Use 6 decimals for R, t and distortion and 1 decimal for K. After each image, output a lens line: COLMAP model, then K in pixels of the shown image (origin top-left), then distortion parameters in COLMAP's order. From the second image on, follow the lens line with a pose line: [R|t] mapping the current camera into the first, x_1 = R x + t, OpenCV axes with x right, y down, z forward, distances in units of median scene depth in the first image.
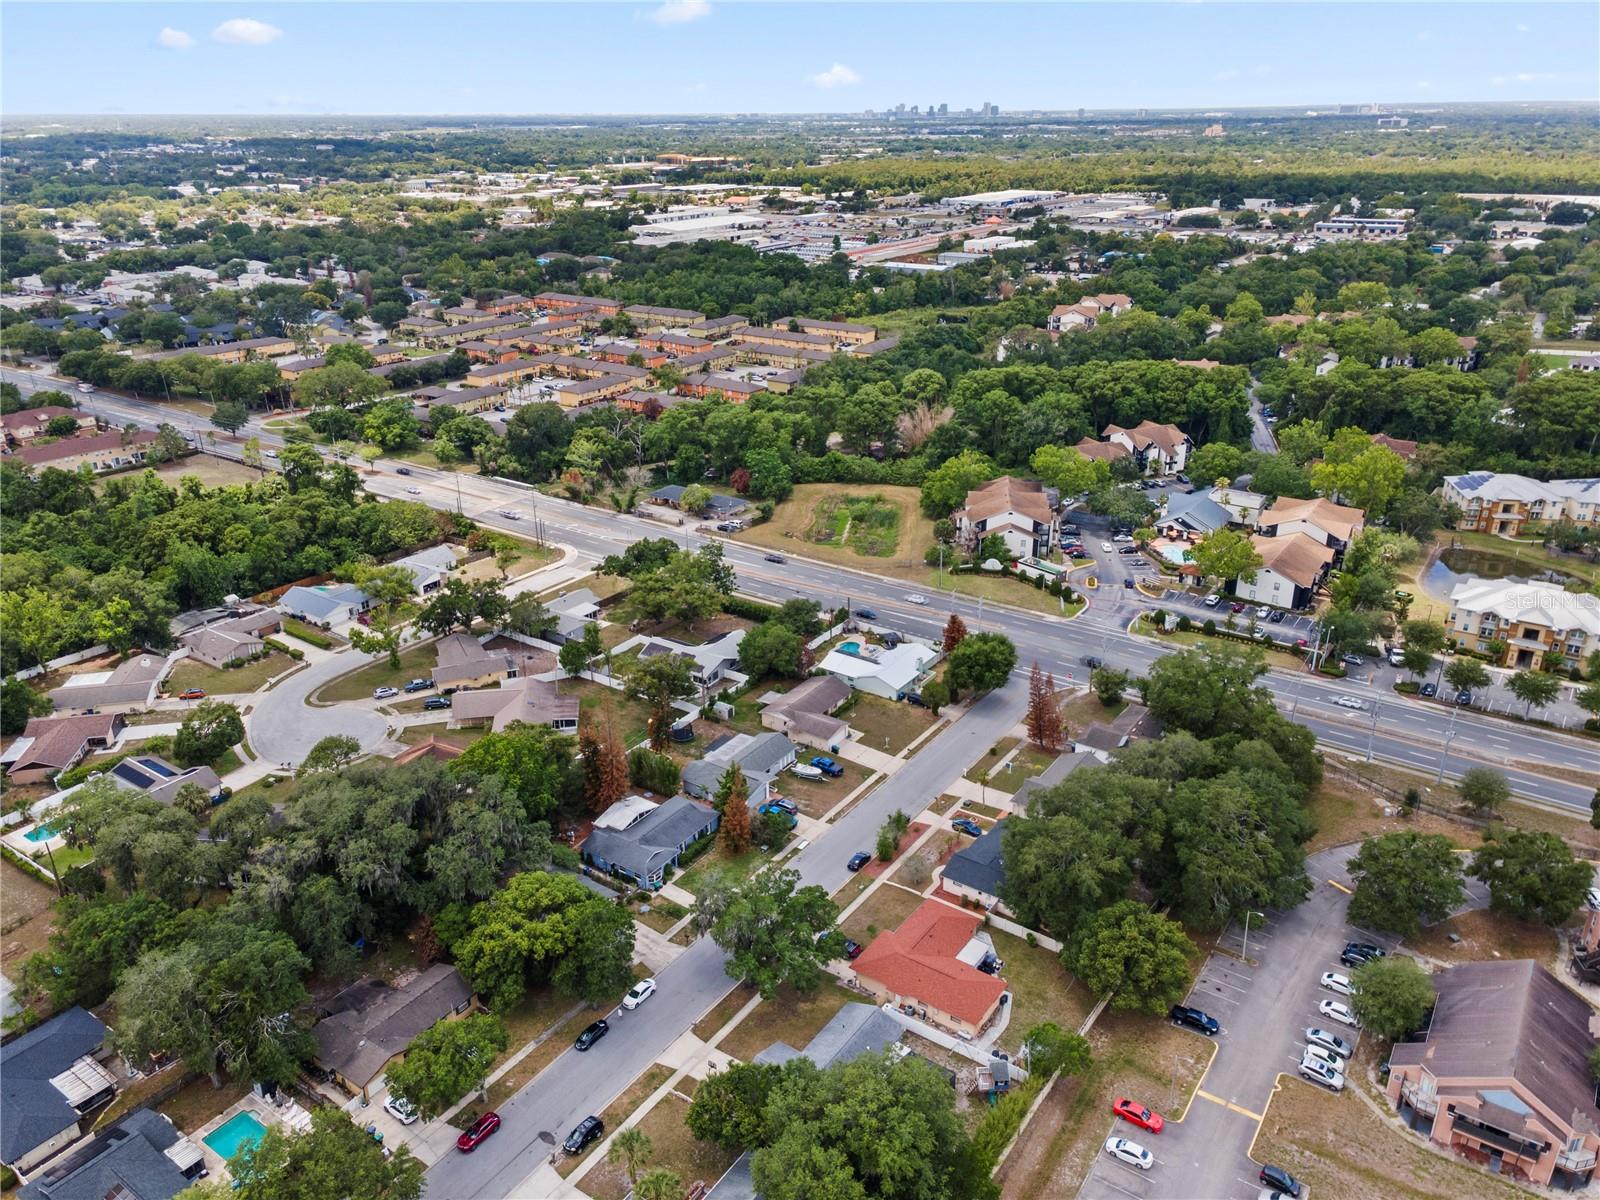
lens RADIAL K [[1165.6, 0, 794.0], [0, 1165.6, 594.9], [0, 0, 1]] dist [0.033685, 0.020509]
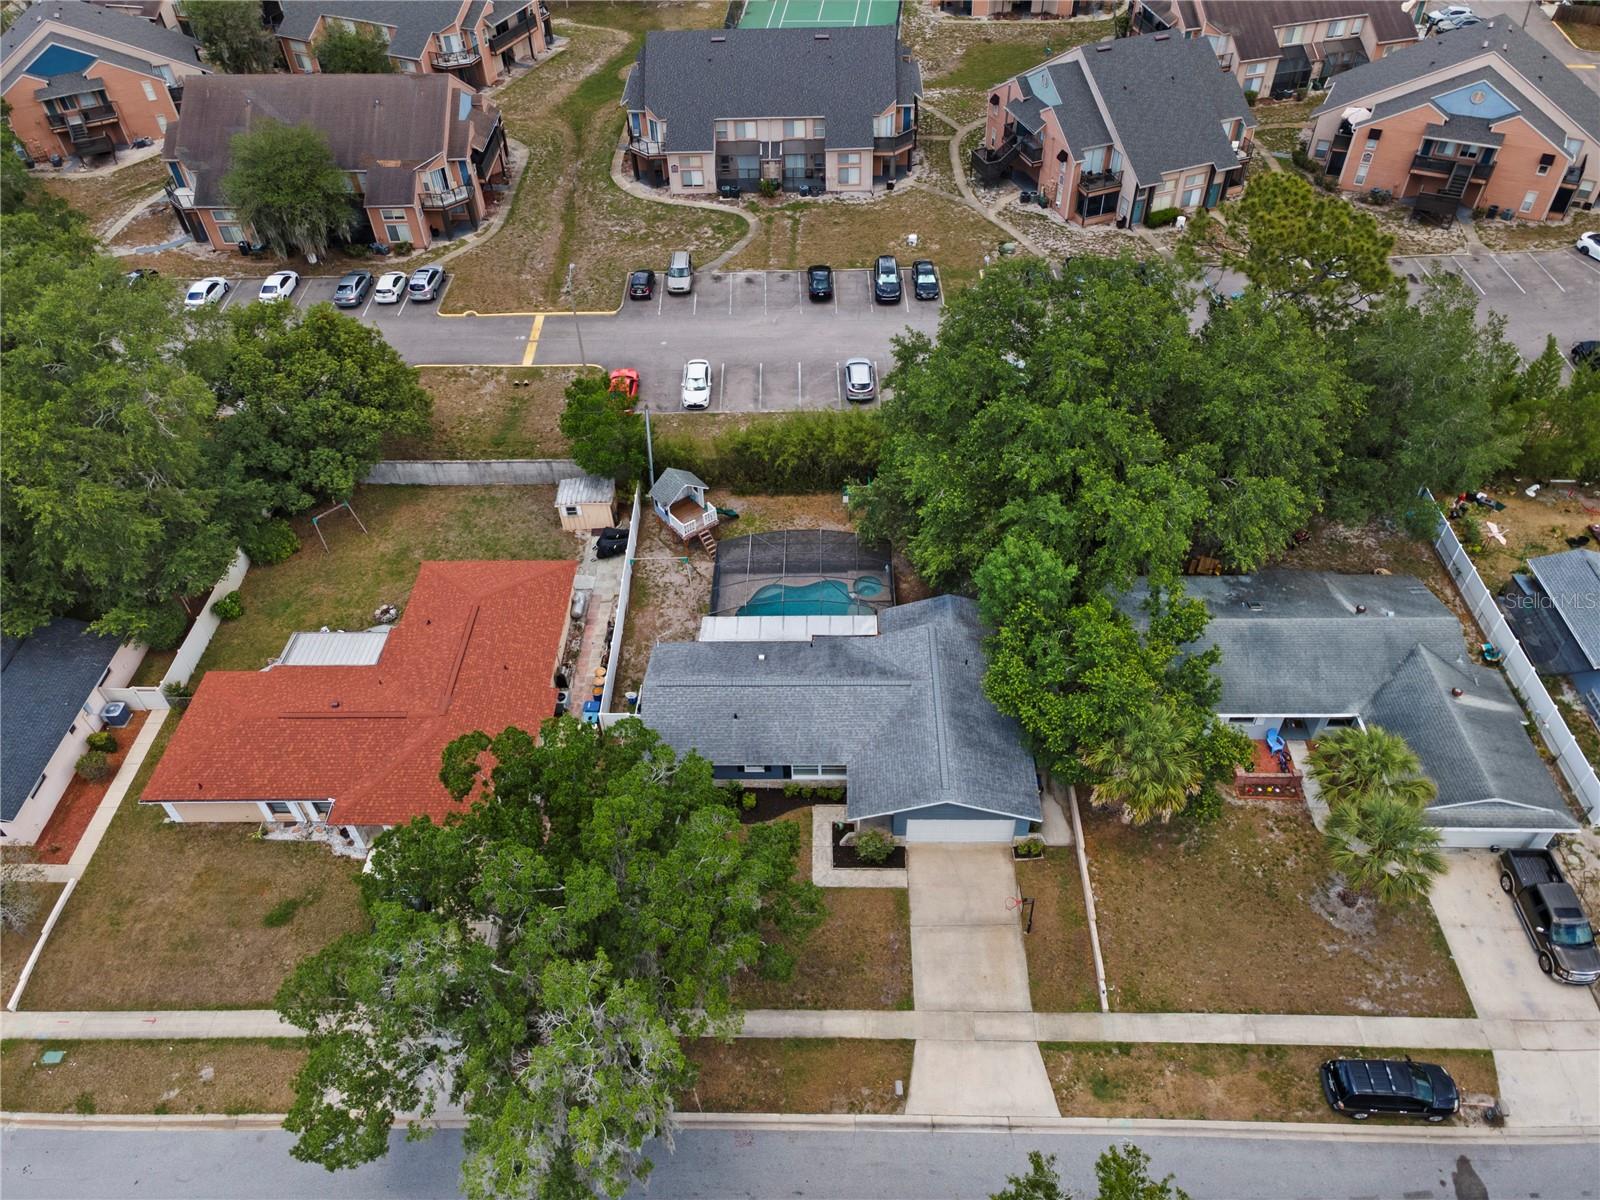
lens RADIAL K [[1165.6, 0, 794.0], [0, 1165.6, 594.9], [0, 0, 1]] dist [0.033685, 0.020509]
pose [[-0.555758, -0.567445, 0.607568, -0.125015], [0.350786, 0.502518, 0.790206, 0.016391], [-0.753712, 0.652290, -0.080227, 0.628102]]
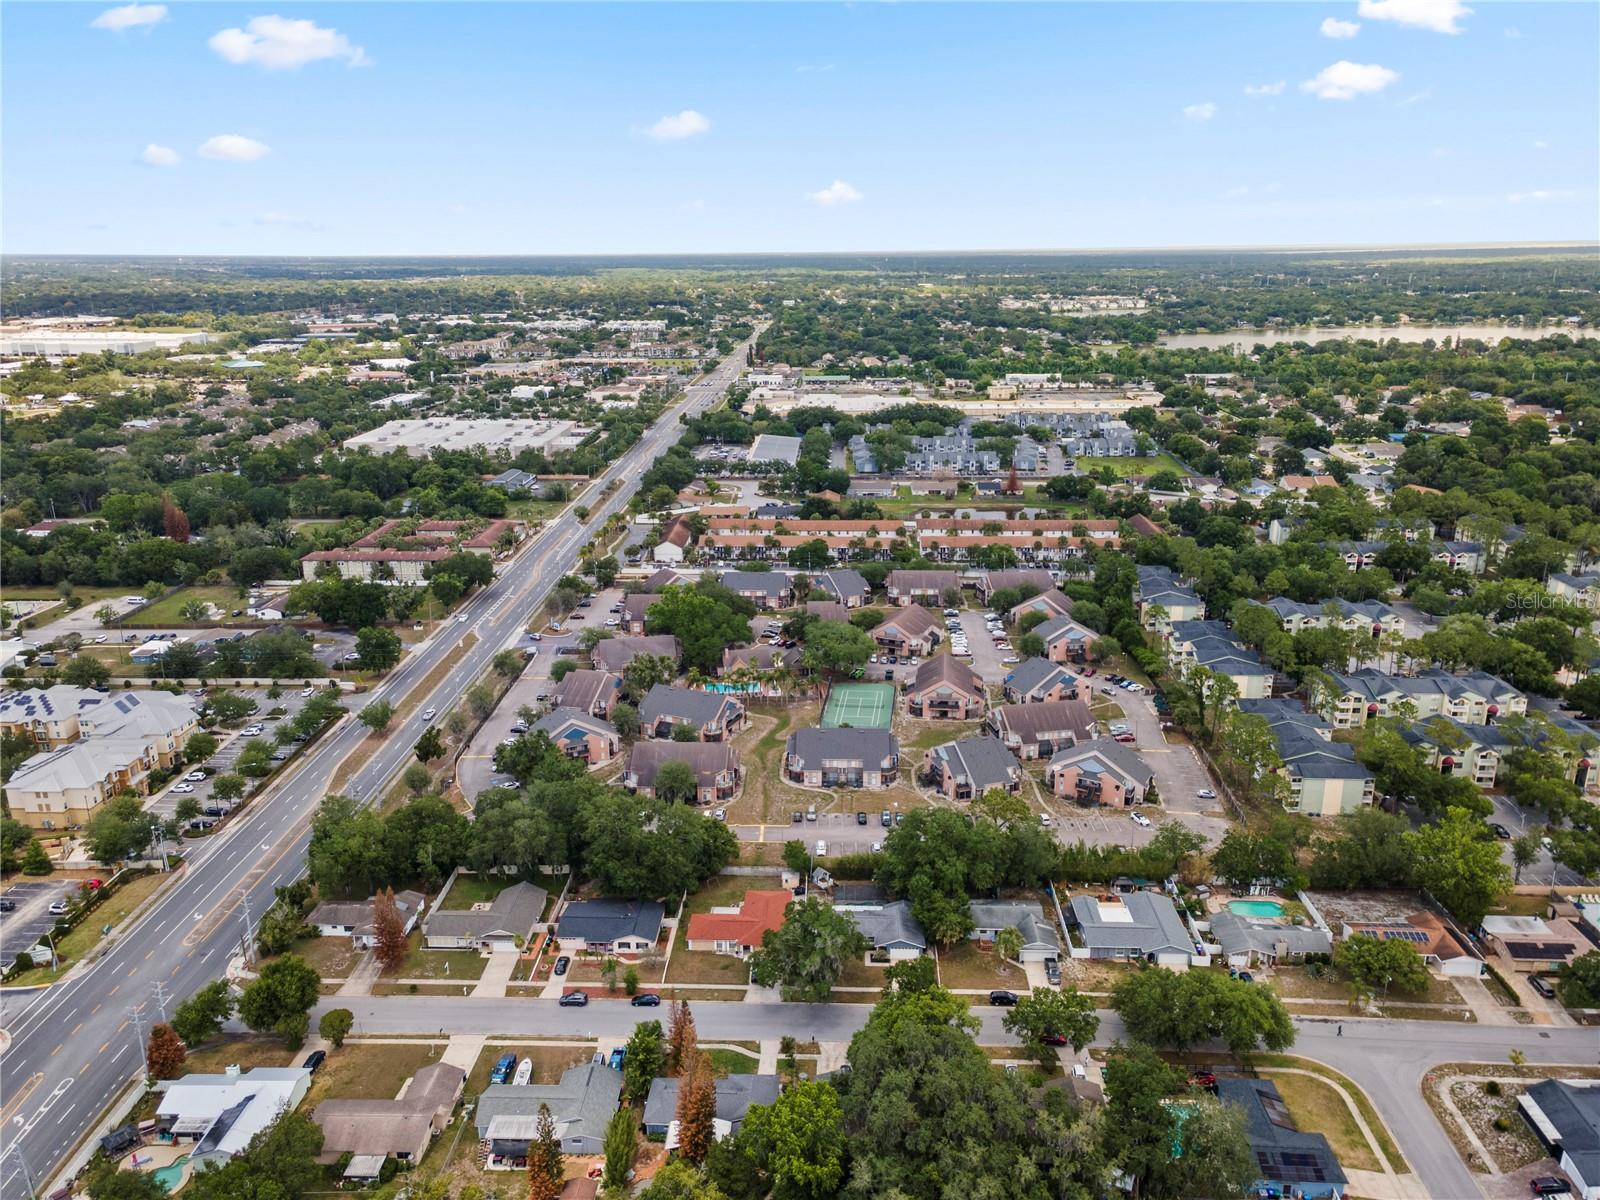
lens RADIAL K [[1165.6, 0, 794.0], [0, 1165.6, 594.9], [0, 0, 1]] dist [0.033685, 0.020509]
pose [[-0.536363, -0.230831, 0.811808, -0.675502], [0.334778, 0.824776, 0.455707, -0.447436], [-0.774751, 0.516199, -0.365102, 0.880039]]
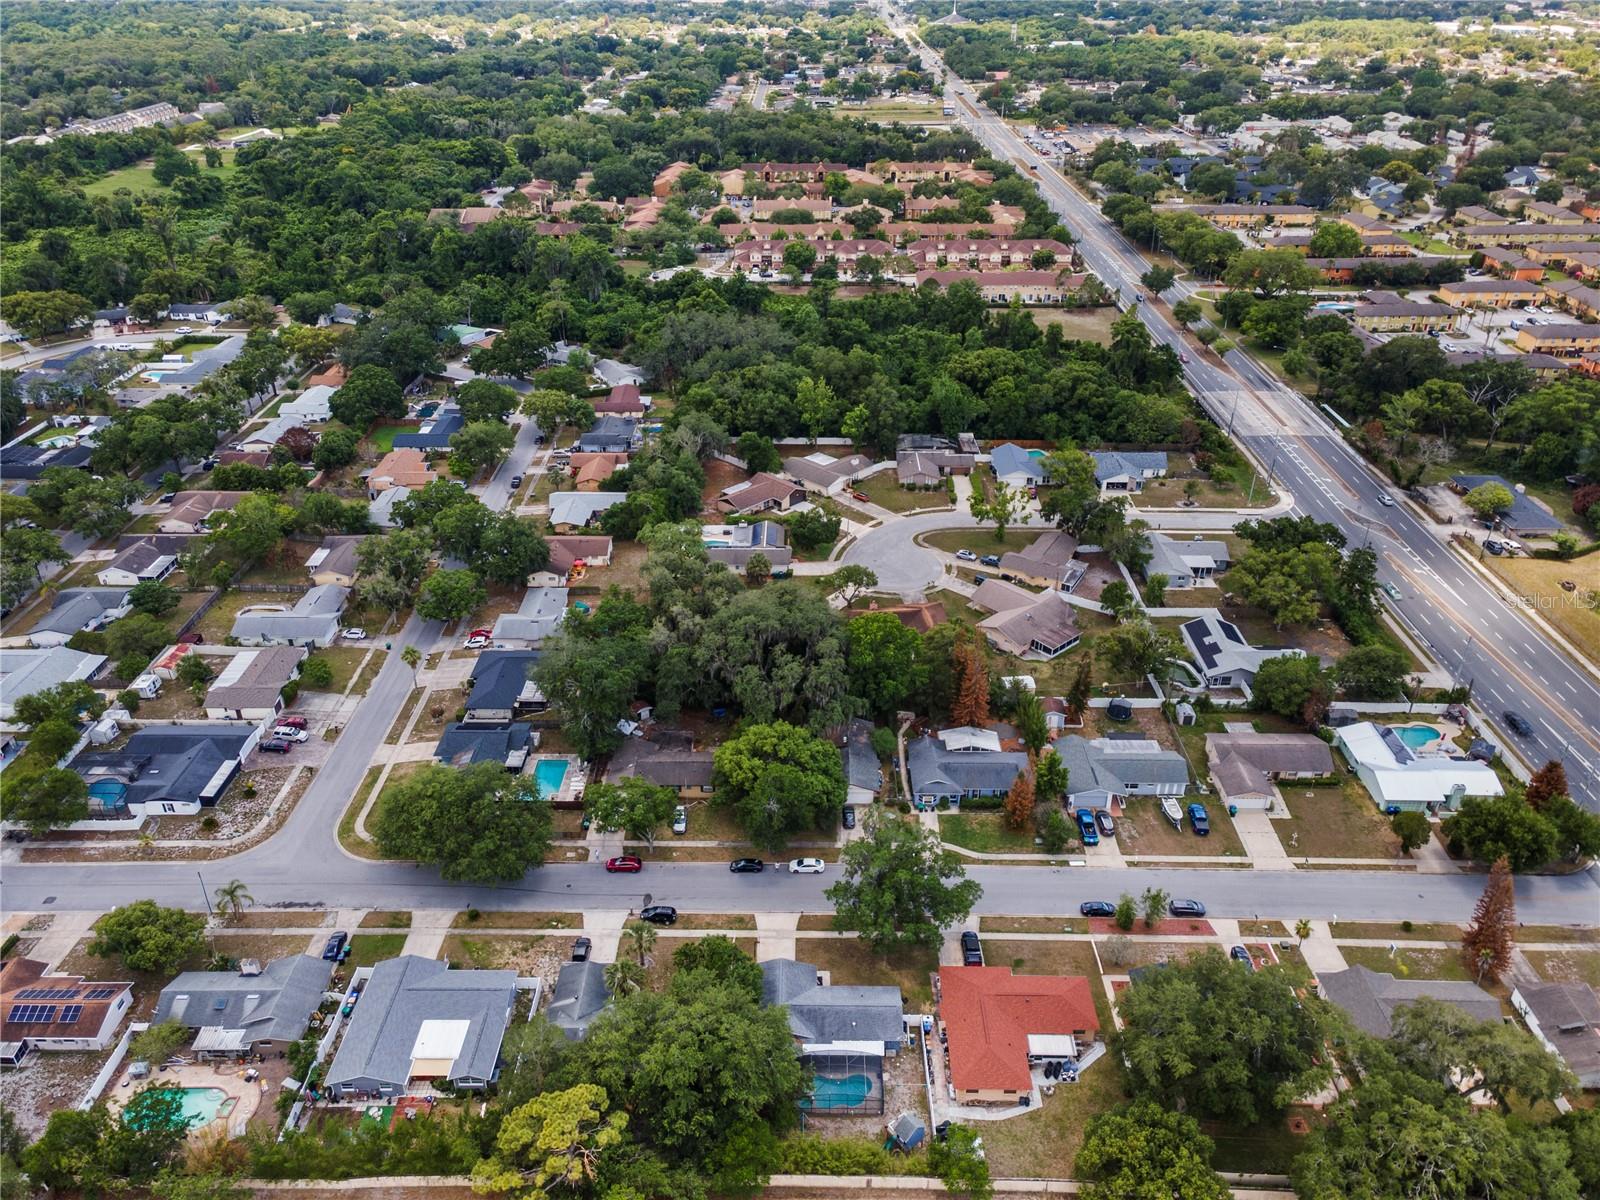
lens RADIAL K [[1165.6, 0, 794.0], [0, 1165.6, 594.9], [0, 0, 1]] dist [0.033685, 0.020509]
pose [[0.564420, 0.410825, -0.715998, 0.381853], [-0.319181, 0.908514, 0.269676, -0.134163], [0.761284, 0.076322, 0.643911, 0.167628]]
